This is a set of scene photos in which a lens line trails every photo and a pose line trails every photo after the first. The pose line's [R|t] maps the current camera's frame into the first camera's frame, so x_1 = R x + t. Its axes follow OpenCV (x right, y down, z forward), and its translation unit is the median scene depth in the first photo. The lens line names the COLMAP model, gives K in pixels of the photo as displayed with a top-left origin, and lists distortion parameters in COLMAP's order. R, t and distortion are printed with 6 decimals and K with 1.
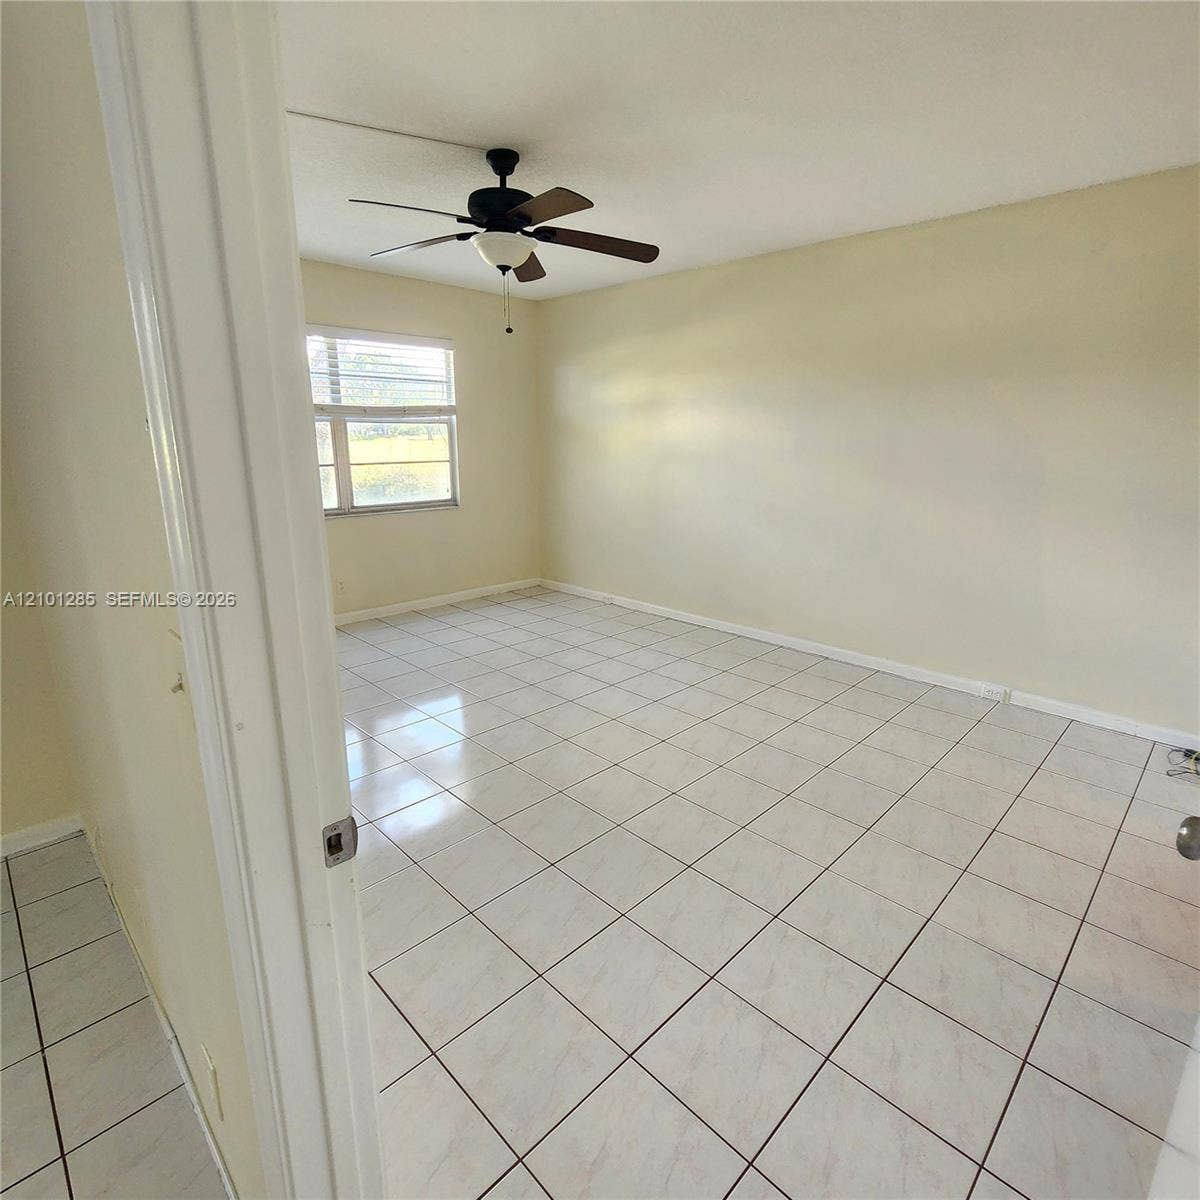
lens RADIAL K [[667.3, 0, 592.4], [0, 667.3, 602.4], [0, 0, 1]] dist [-0.001086, -0.002027]
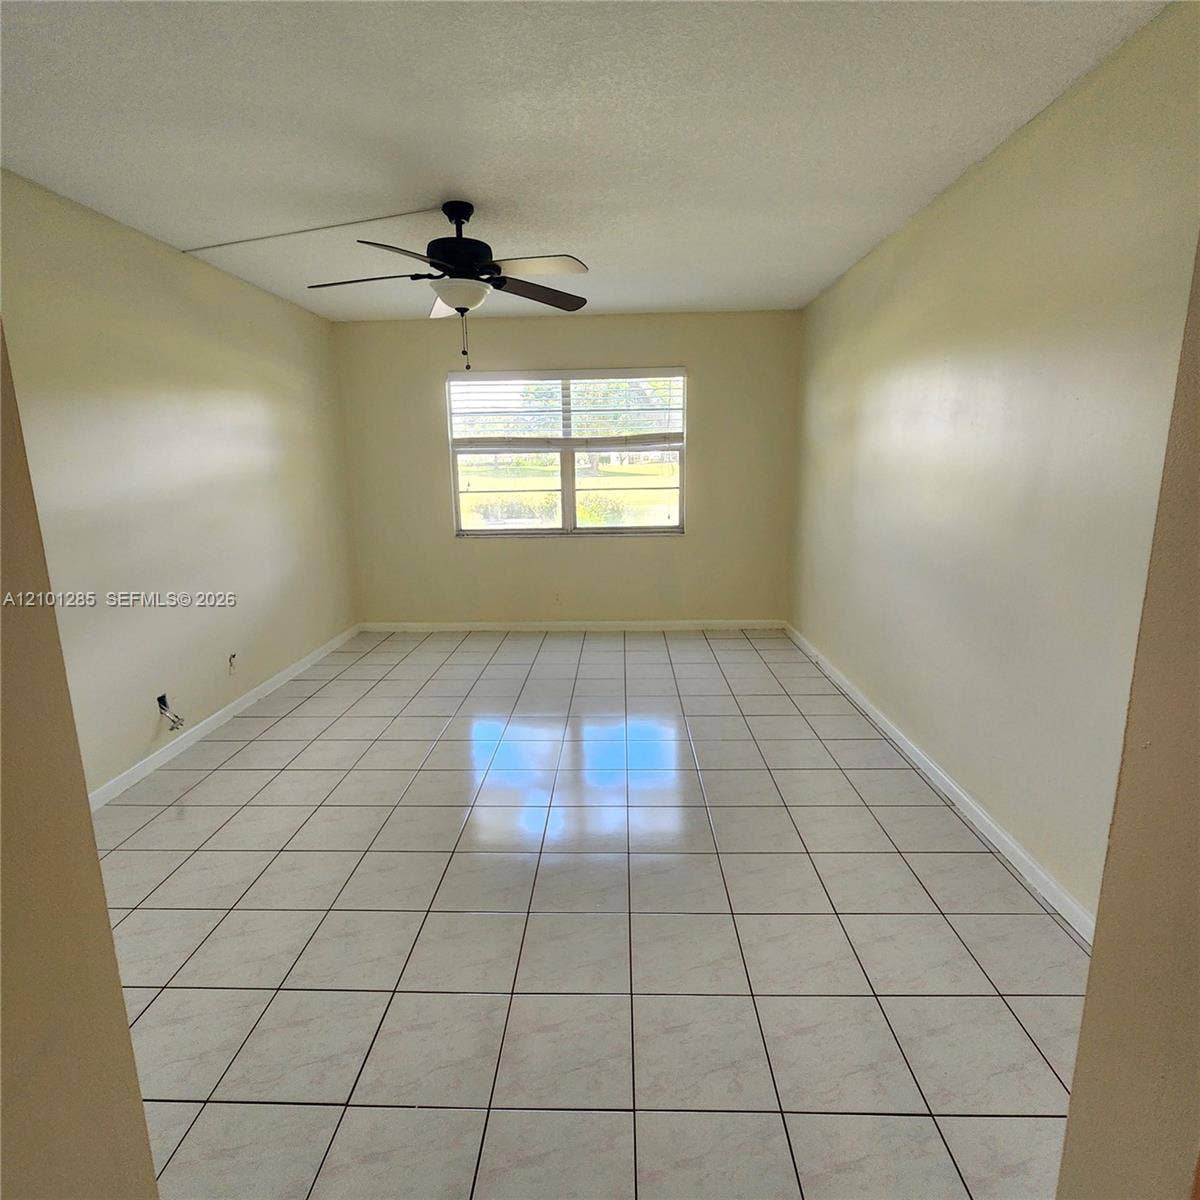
lens RADIAL K [[667.3, 0, 595.2], [0, 667.3, 594.2], [0, 0, 1]] dist [-0.001086, -0.002027]
pose [[0.685139, 0.126863, -0.717280, 0.448351], [-0.160006, 0.986877, 0.021710, -0.059839], [0.710621, 0.099895, 0.696447, 0.245671]]
